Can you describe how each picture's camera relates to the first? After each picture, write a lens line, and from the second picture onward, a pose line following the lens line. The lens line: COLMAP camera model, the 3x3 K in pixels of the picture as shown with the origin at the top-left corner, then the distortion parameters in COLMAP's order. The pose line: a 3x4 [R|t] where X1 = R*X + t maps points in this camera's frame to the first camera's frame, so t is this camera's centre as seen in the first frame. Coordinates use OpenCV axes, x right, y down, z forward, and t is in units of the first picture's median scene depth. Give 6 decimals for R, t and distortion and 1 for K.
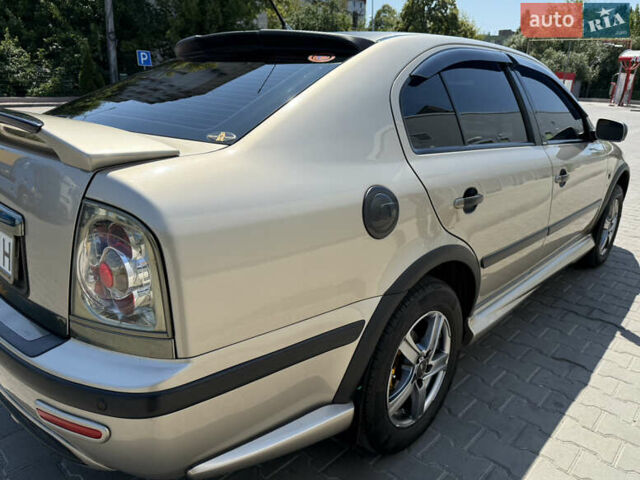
lens RADIAL K [[508.2, 0, 320.0], [0, 508.2, 240.0], [0, 0, 1]] dist [-0.013323, -0.005982]
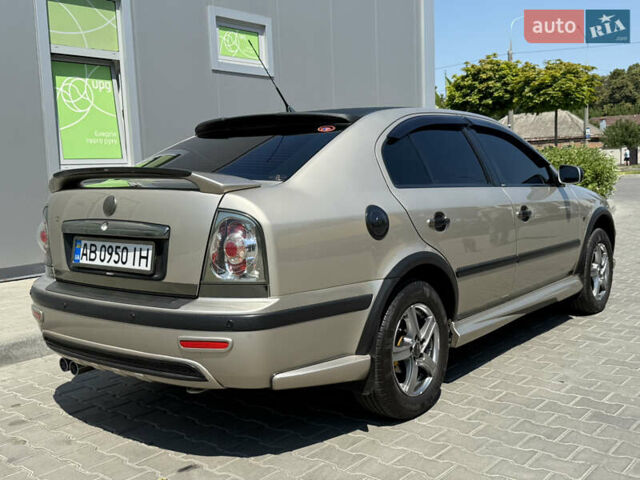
lens RADIAL K [[827.0, 0, 320.0], [0, 827.0, 240.0], [0, 0, 1]] dist [0.114488, -0.021848]
pose [[0.995648, -0.056352, 0.074231, -0.216775], [0.070090, 0.977718, -0.197876, 0.429273], [-0.061427, 0.202218, 0.977412, -1.276670]]
